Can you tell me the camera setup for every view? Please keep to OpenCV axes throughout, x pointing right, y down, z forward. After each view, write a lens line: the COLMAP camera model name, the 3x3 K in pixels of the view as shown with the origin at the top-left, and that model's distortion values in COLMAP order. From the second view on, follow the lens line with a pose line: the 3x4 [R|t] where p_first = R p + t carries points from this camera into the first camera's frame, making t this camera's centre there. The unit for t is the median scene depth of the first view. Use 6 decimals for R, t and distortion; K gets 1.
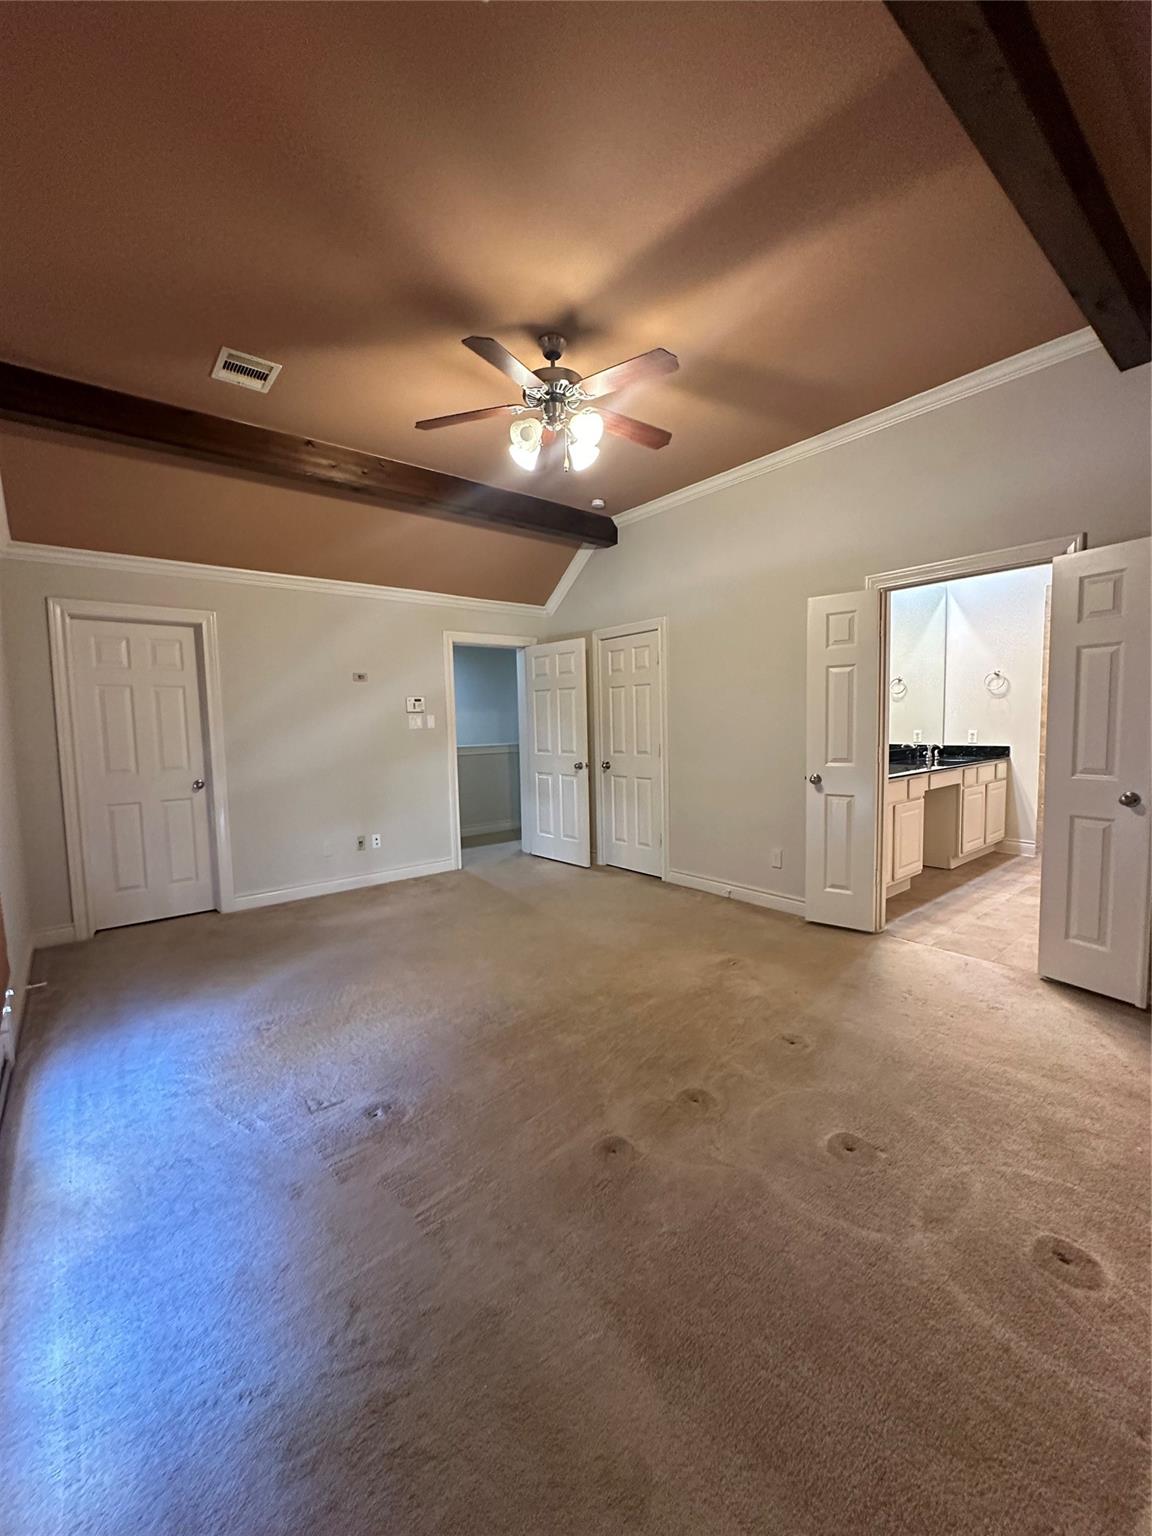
lens RADIAL K [[613.0, 0, 575.0], [0, 613.0, 771.9], [0, 0, 1]] dist [-0.003658, -0.000181]
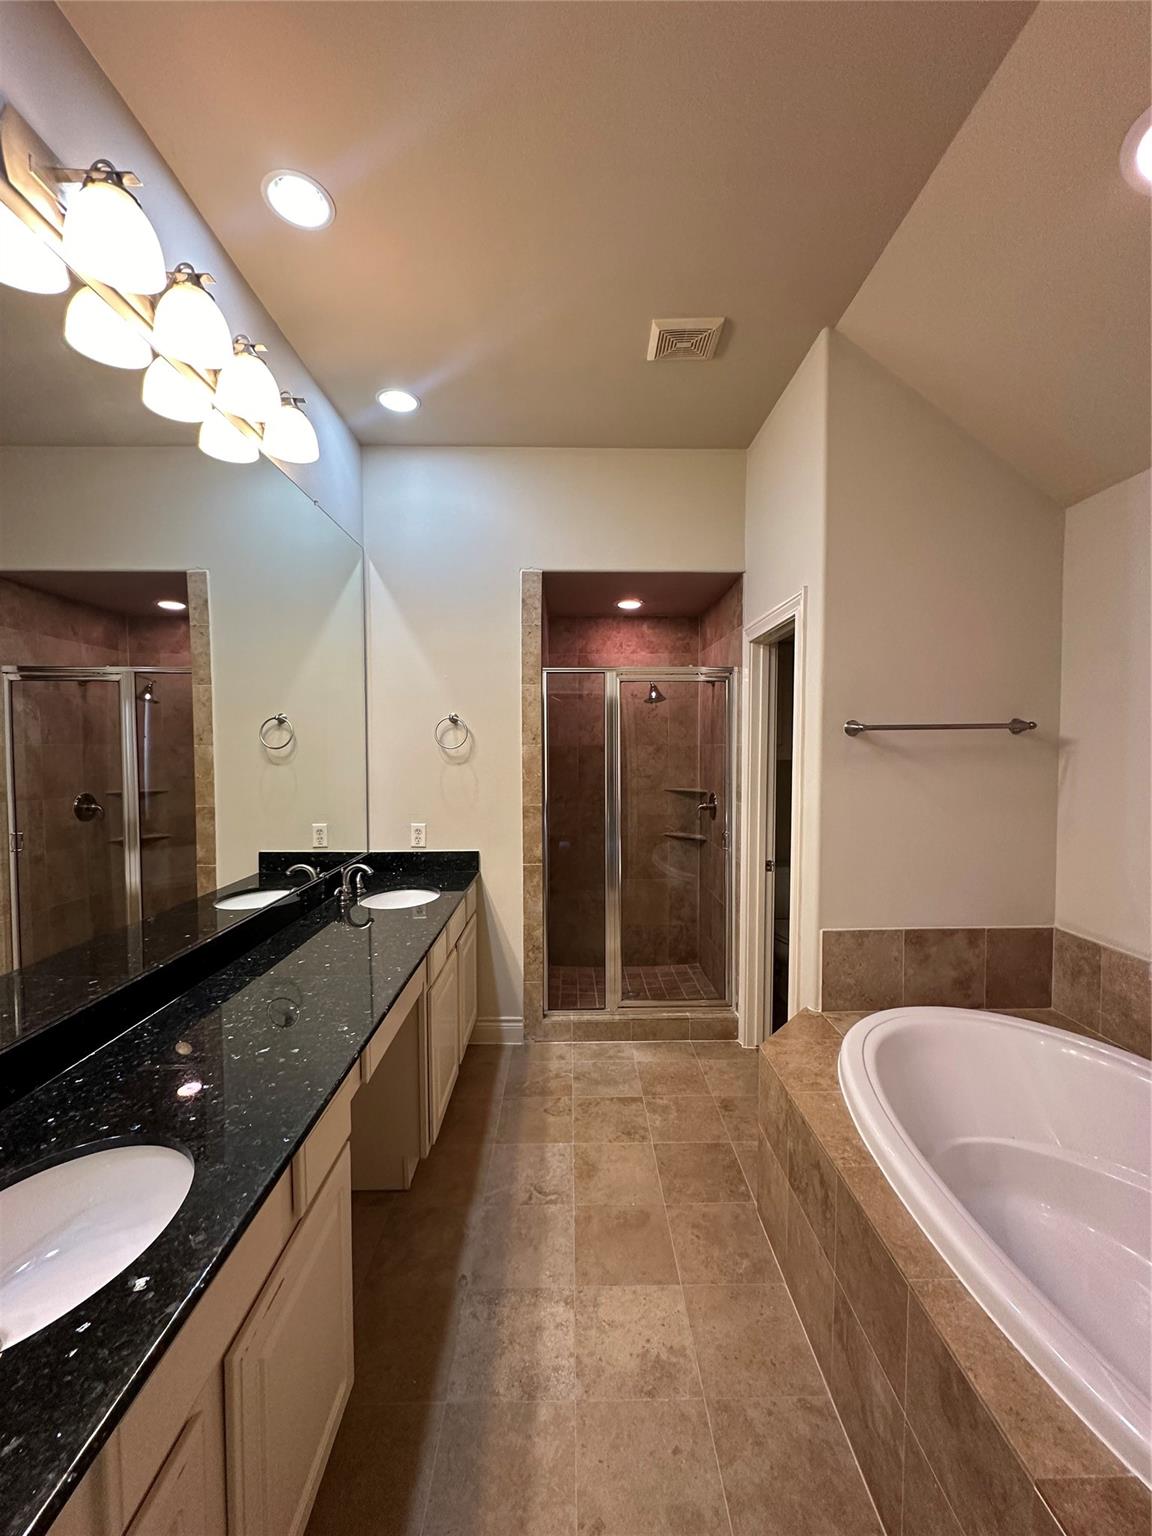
lens RADIAL K [[613.0, 0, 572.2], [0, 613.0, 772.6], [0, 0, 1]] dist [-0.003658, -0.000181]
pose [[0.626514, -0.013470, 0.779294, 0.332552], [0.053909, 0.998205, -0.026087, -0.093847], [-0.777544, 0.058354, 0.626115, 0.582422]]
